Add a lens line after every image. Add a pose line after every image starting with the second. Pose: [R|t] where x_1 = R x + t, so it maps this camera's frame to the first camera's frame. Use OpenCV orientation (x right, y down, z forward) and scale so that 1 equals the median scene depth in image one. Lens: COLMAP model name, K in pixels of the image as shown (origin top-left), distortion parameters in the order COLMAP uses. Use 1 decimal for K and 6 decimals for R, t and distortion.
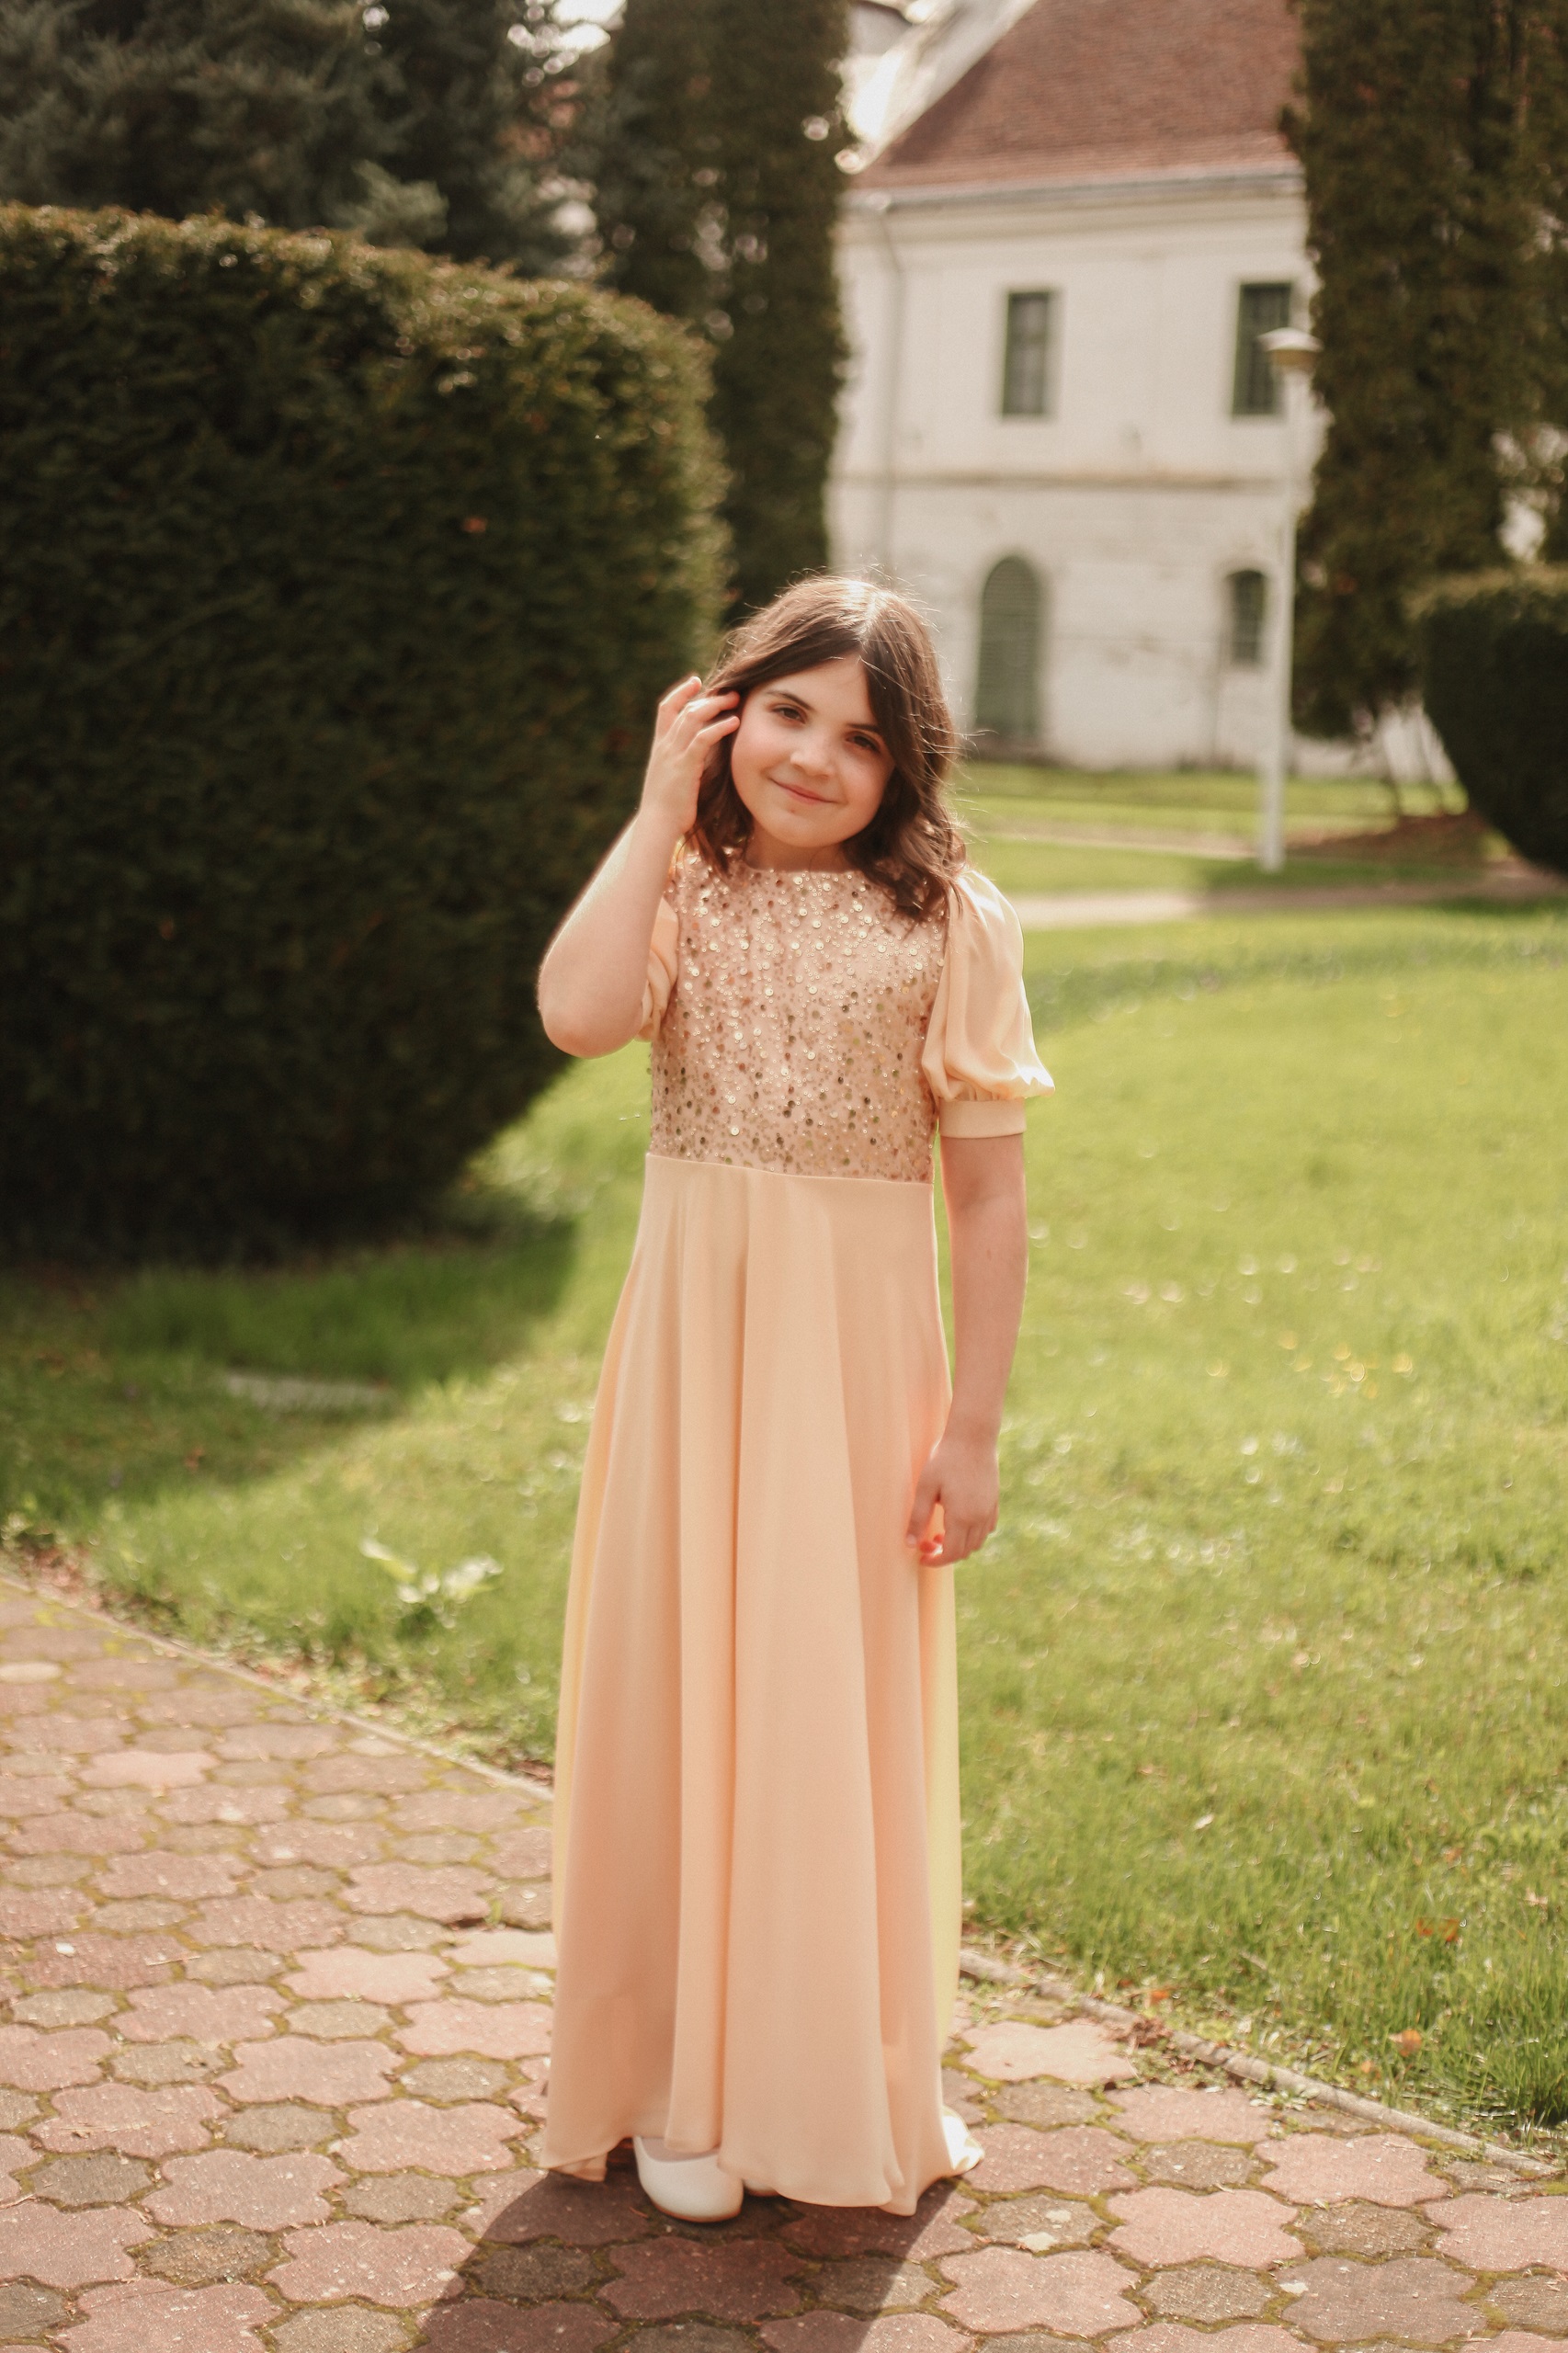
lens RADIAL K [[3415.1, 0, 895.6], [0, 3415.1, 1373.5], [0, 0, 1]] dist [-0.124856, 0.041336]
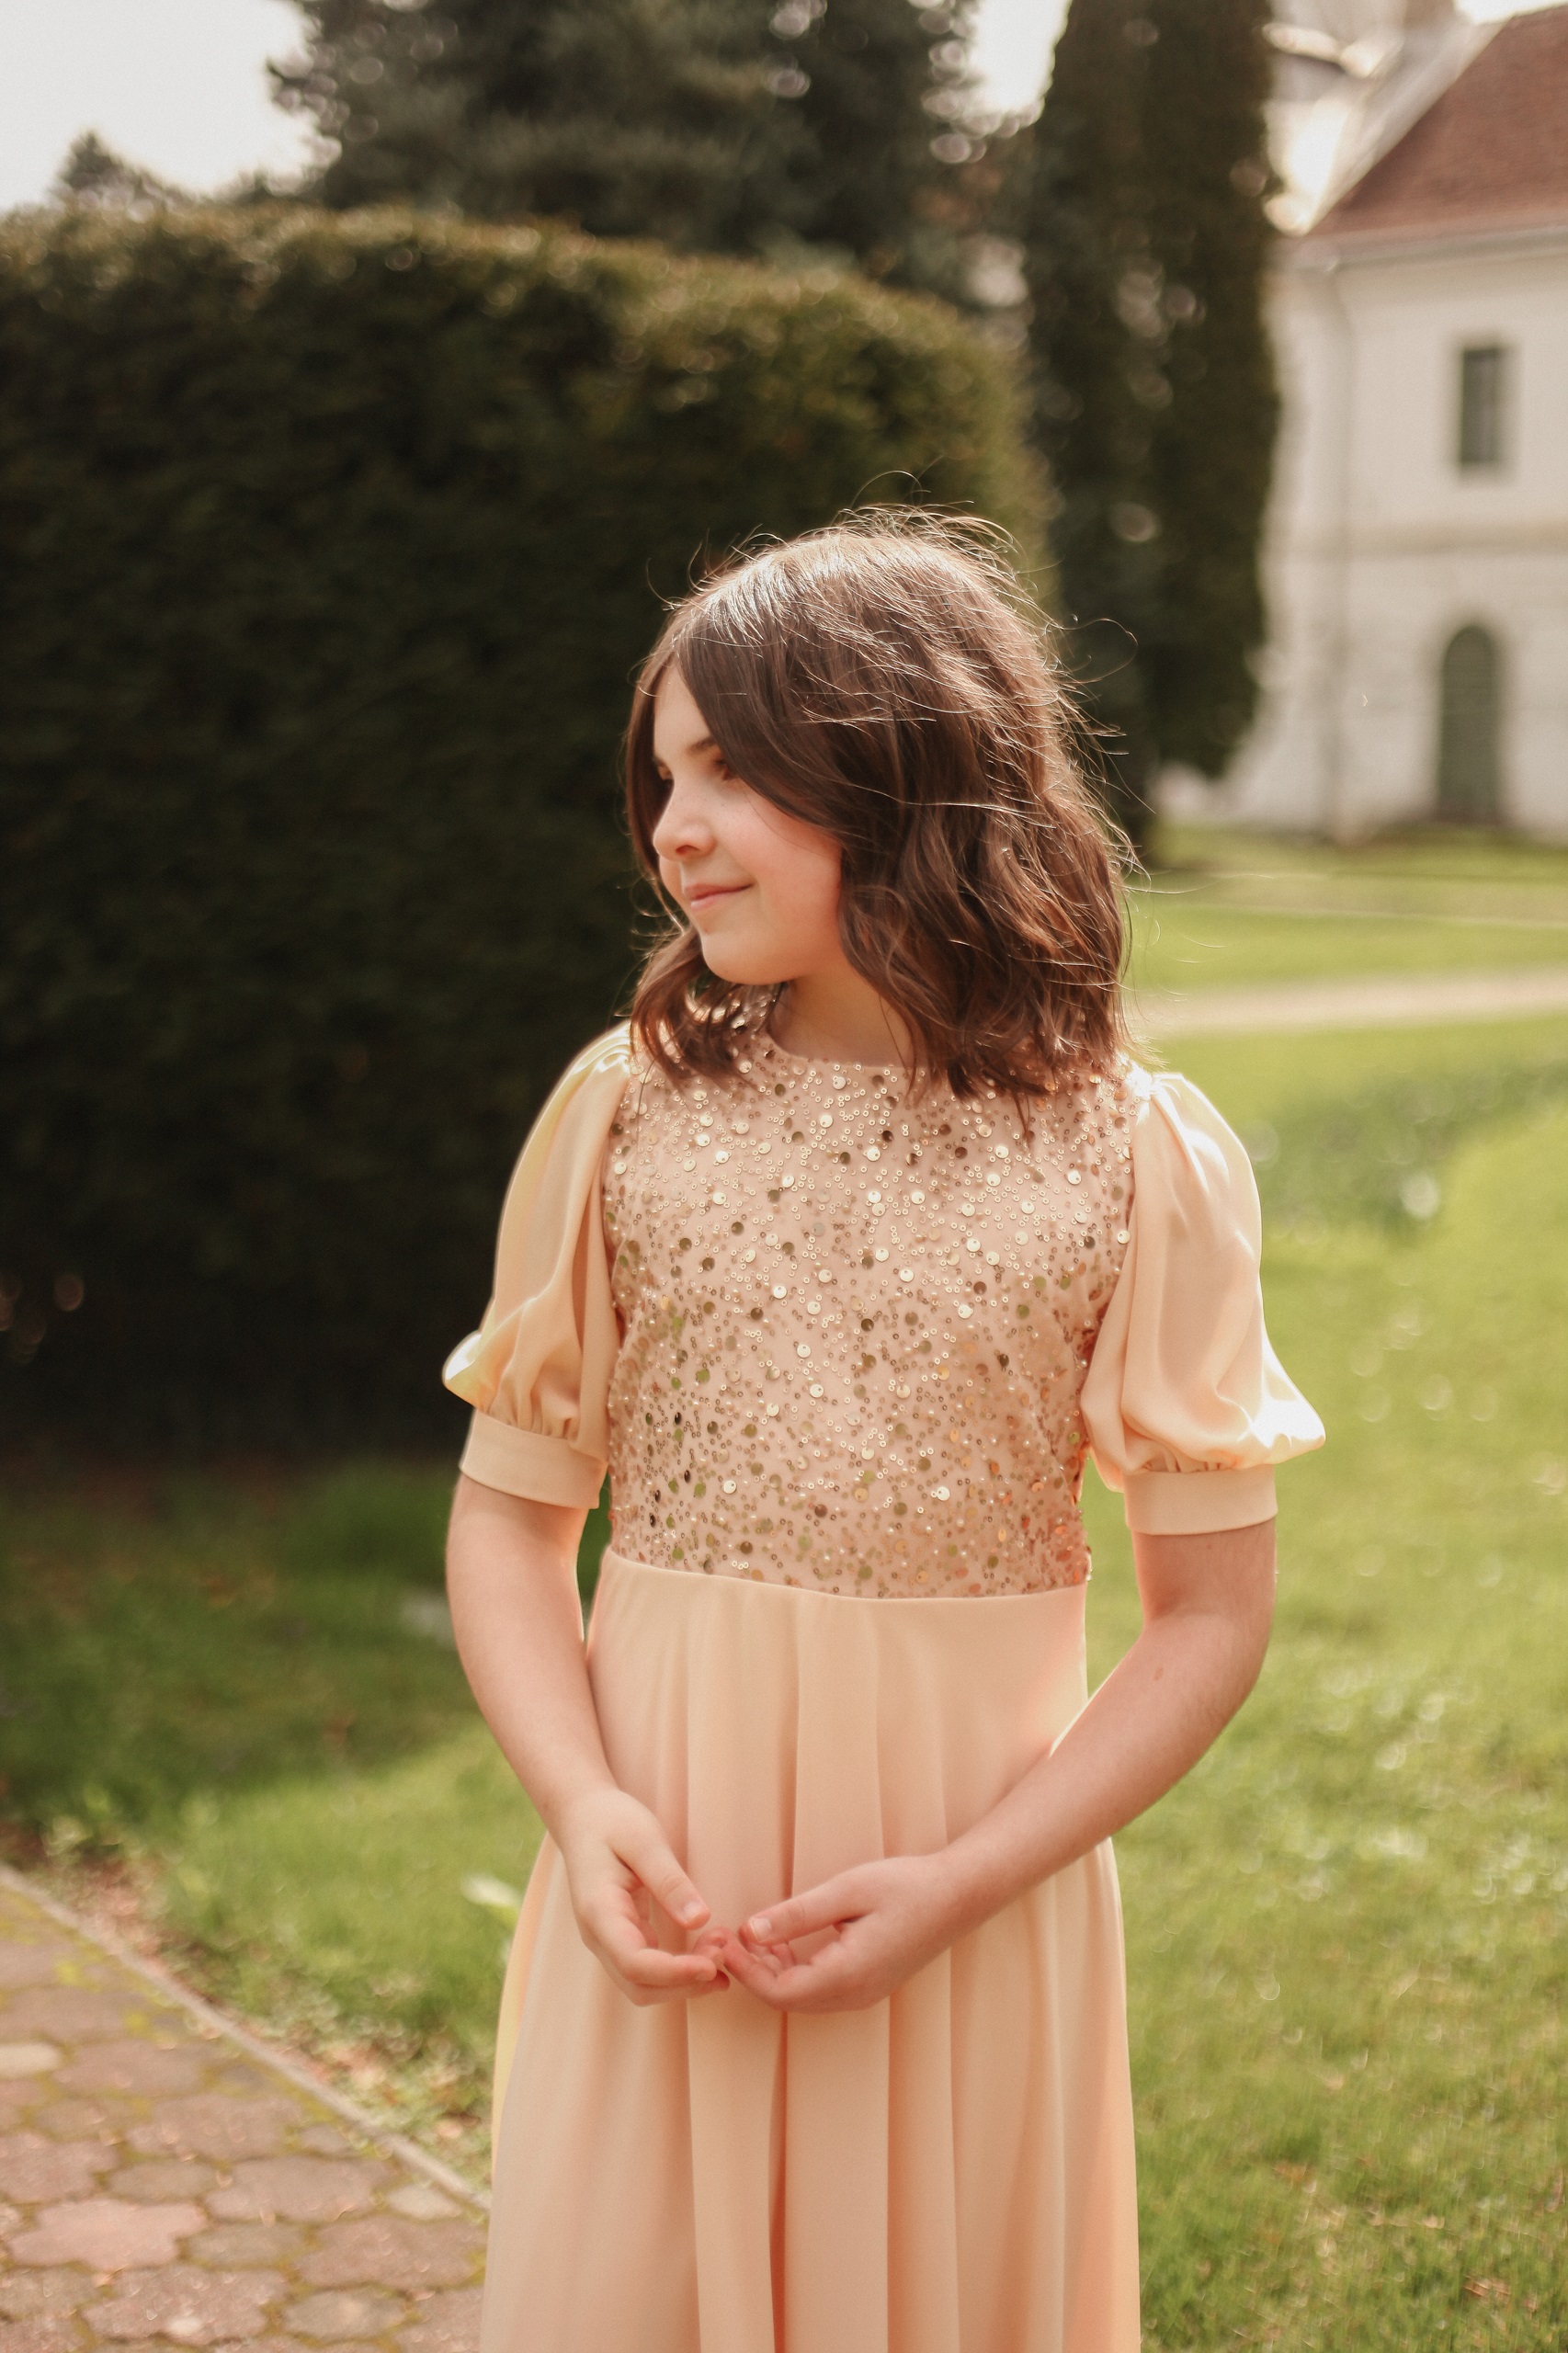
lens RADIAL K [[3481.9, 0, 879.4], [0, 3481.9, 1323.4], [0, 0, 1]] dist [-0.120474, 0.020195]
pose [[0.989787, -0.011732, -0.142070, 0.035449], [0.005808, 0.999099, -0.042037, -0.032359], [0.142435, 0.040783, 0.988964, 0.187361]]
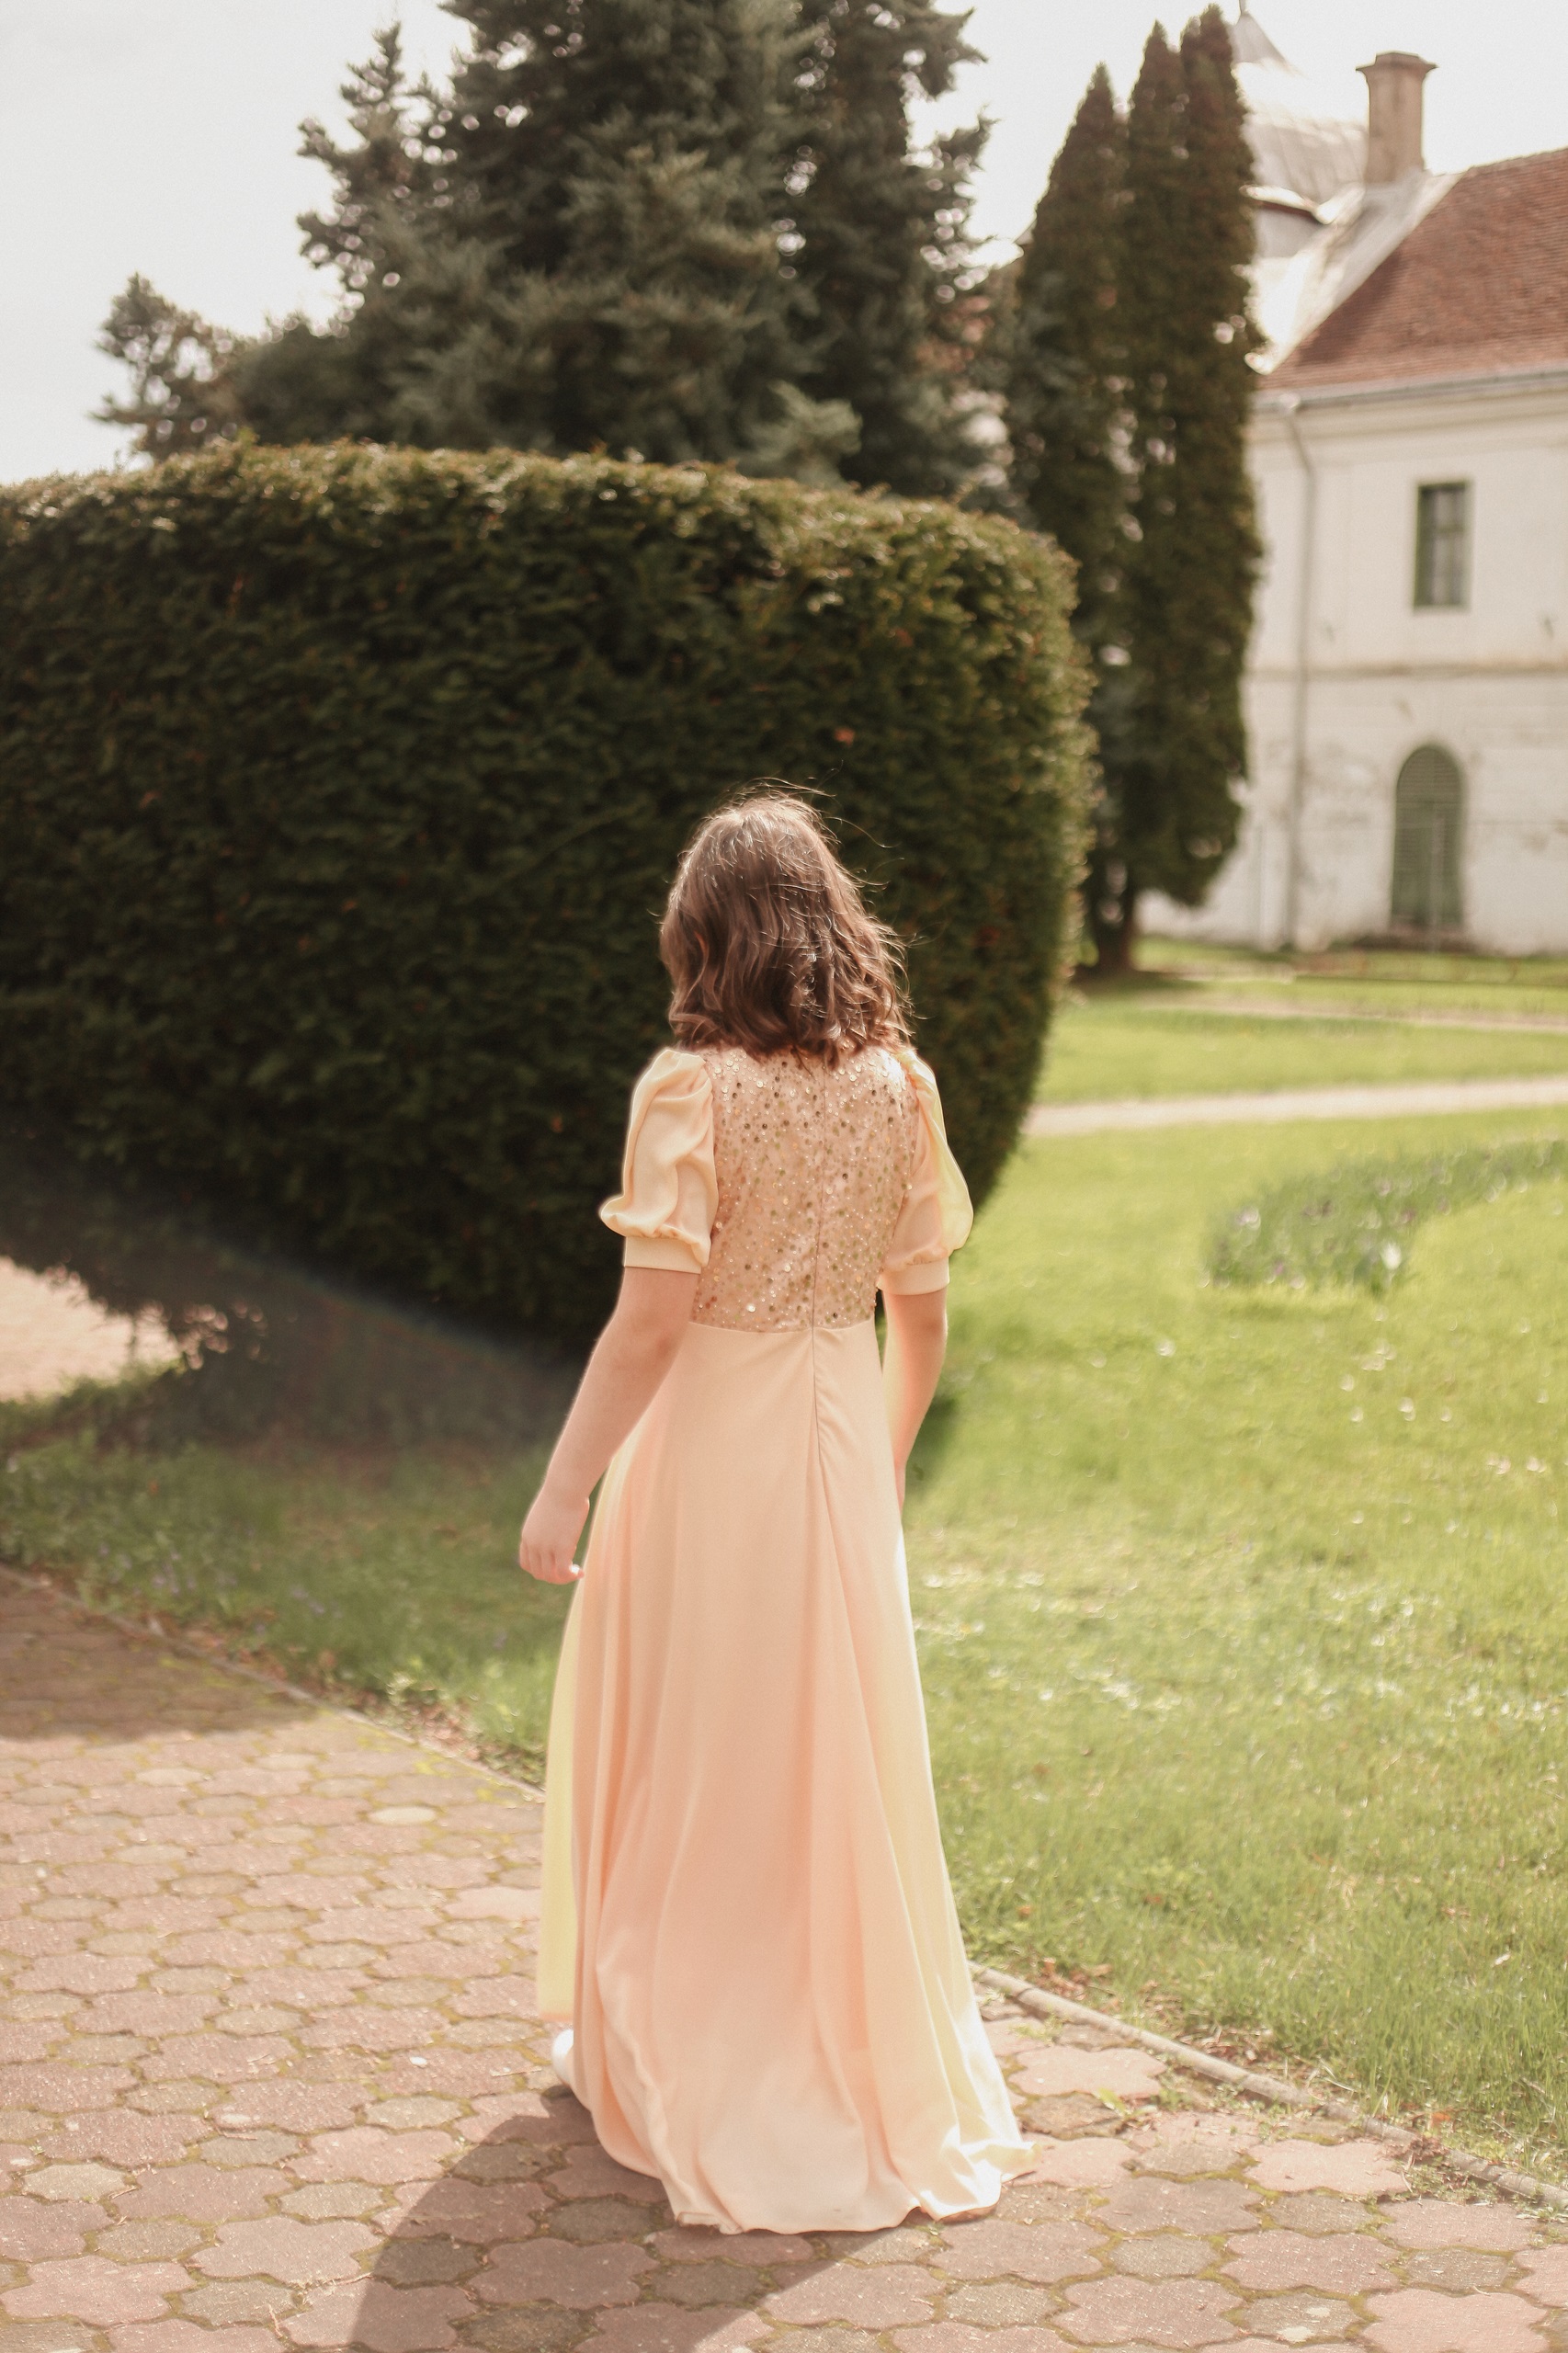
lens RADIAL K [[3415.1, 0, 895.6], [0, 3415.1, 1373.5], [0, 0, 1]] dist [-0.124856, 0.041336]
pose [[0.991879, -0.009250, -0.126846, 0.025159], [0.002120, 0.998416, -0.056228, 0.007014], [0.127166, 0.055503, 0.990327, -0.036316]]
